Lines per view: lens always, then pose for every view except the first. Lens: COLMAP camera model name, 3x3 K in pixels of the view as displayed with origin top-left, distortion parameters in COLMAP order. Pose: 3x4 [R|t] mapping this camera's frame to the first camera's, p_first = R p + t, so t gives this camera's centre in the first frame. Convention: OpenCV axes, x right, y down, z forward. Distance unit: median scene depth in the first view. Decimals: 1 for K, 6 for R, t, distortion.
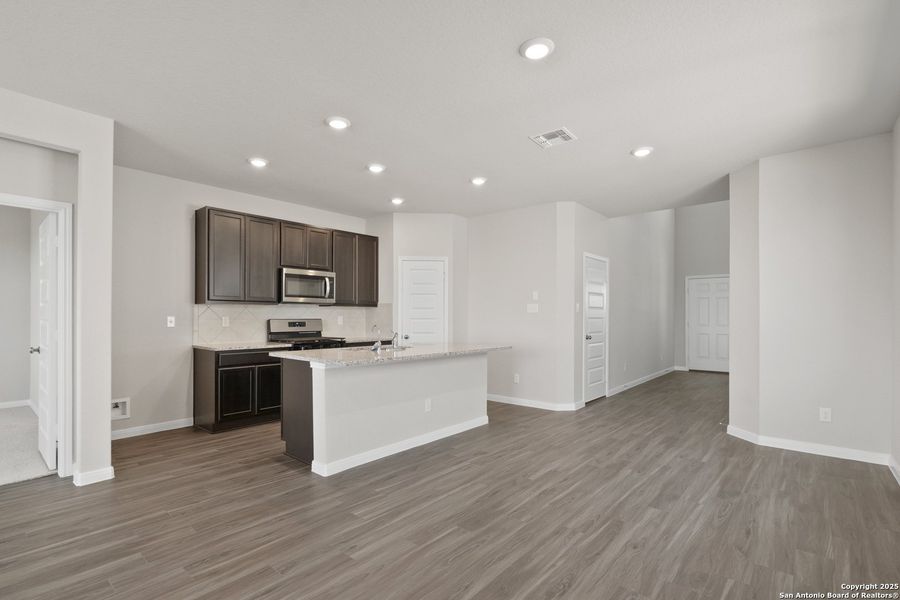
lens RADIAL K [[423.5, 0, 442.9], [0, 423.5, 315.7], [0, 0, 1]] dist [-0.004329, -0.000380]
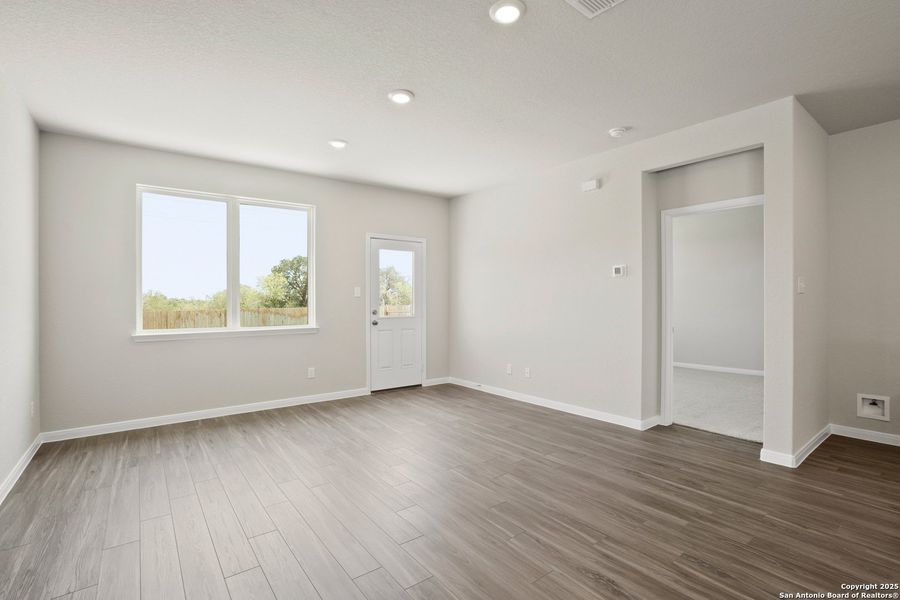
lens RADIAL K [[419.7, 0, 447.9], [0, 419.7, 294.7], [0, 0, 1]] dist [-0.057362, 0.021539]
pose [[-0.201102, -0.007468, -0.979542, 0.212507], [0.003940, 0.999957, -0.008432, -0.003999], [0.979562, -0.005555, -0.201064, 0.311328]]
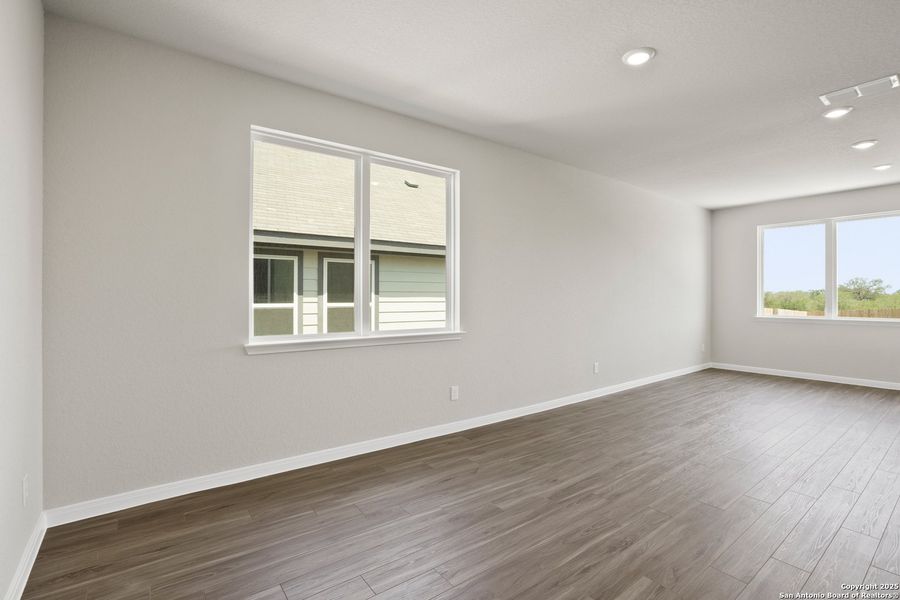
lens RADIAL K [[419.7, 0, 447.9], [0, 419.7, 294.7], [0, 0, 1]] dist [-0.057362, 0.021539]
pose [[-0.978010, 0.000799, 0.208557, 0.263689], [0.000207, 0.999996, -0.002861, -0.000478], [-0.208559, -0.002755, -0.978006, 1.178411]]
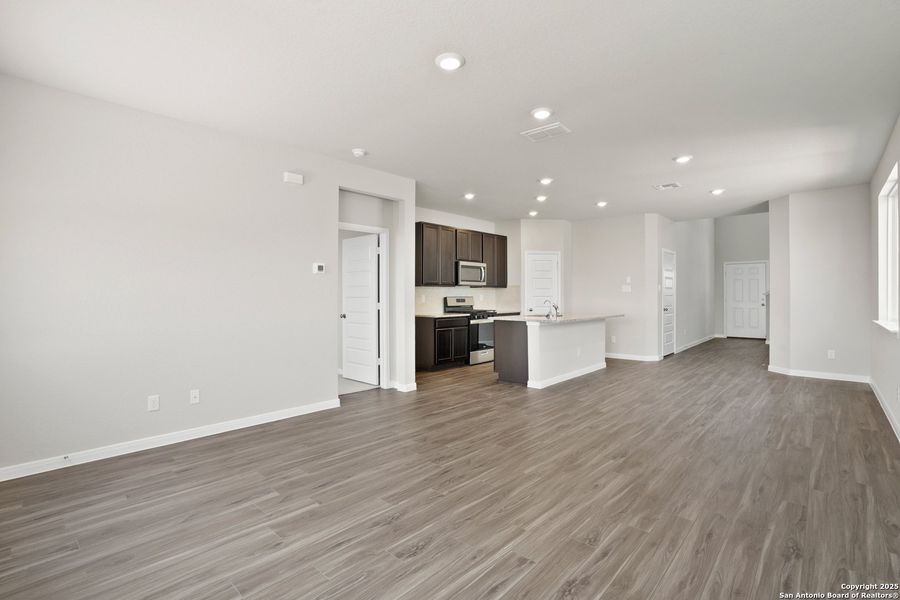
lens RADIAL K [[419.7, 0, 447.9], [0, 419.7, 294.7], [0, 0, 1]] dist [-0.057362, 0.021539]
pose [[0.999547, -0.002519, -0.029995, -0.448037], [0.002544, 0.999996, 0.000808, -0.000318], [0.029992, -0.000884, 0.999550, -0.518223]]
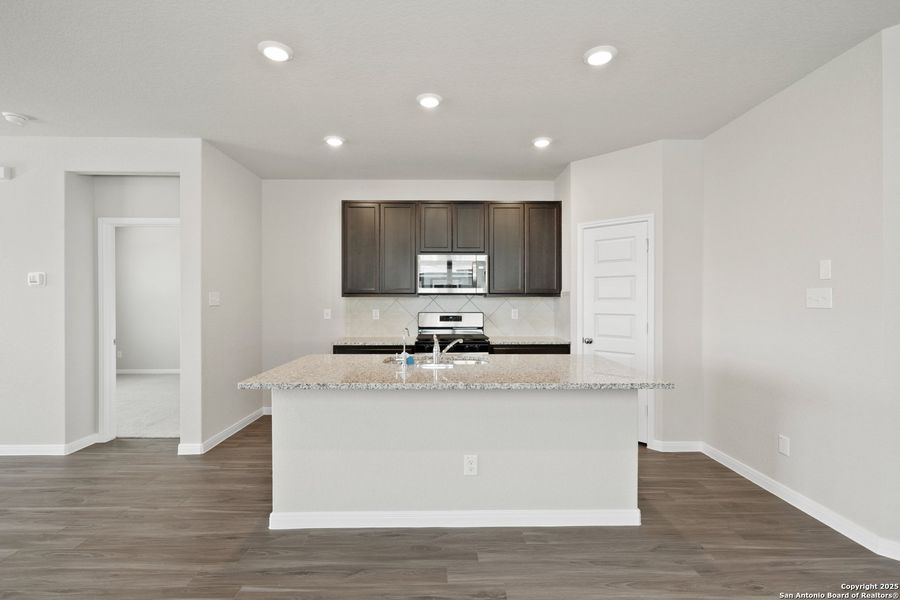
lens RADIAL K [[412.2, 0, 450.0], [0, 412.2, 300.0], [0, 0, 1]] dist [-0.001875, -0.000158]
pose [[0.671403, -0.002894, -0.741087, 0.363538], [0.000857, 0.999995, -0.003129, -0.018941], [0.741092, 0.001466, 0.671402, 0.559848]]
